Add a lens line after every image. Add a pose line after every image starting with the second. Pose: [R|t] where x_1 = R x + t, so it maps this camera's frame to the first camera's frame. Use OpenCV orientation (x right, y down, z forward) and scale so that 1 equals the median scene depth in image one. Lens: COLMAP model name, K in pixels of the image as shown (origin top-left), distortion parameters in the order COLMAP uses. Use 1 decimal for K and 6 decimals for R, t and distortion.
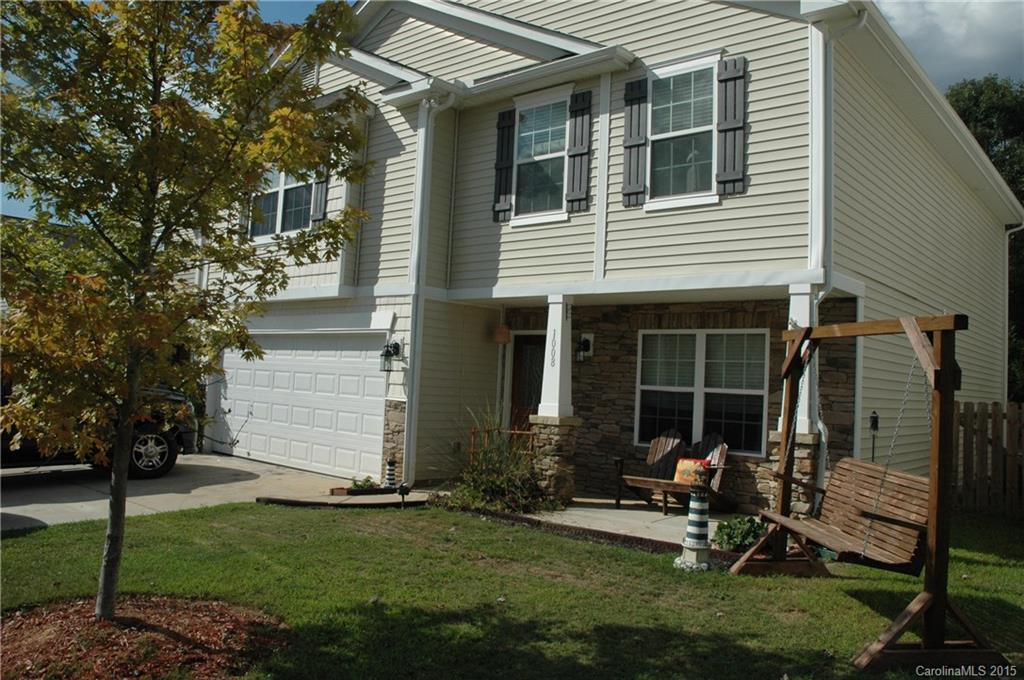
lens RADIAL K [[800.8, 0, 512.0], [0, 800.8, 340.0], [0, 0, 1]] dist [-0.174343, 0.158801]
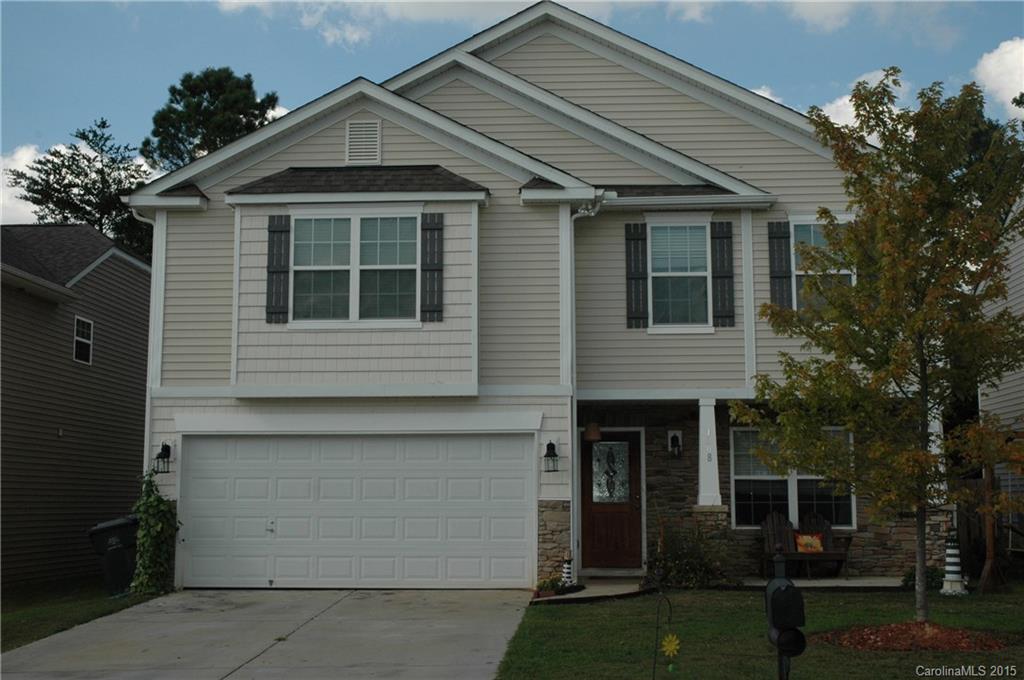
lens RADIAL K [[1299.5, 0, 512.0], [0, 1299.5, 340.0], [0, 0, 1]] dist [-0.008752, -0.030518]
pose [[0.790530, 0.025519, 0.611891, -1.232311], [0.006374, 0.998735, -0.049887, -0.046583], [-0.612390, 0.043338, 0.789367, -0.284064]]
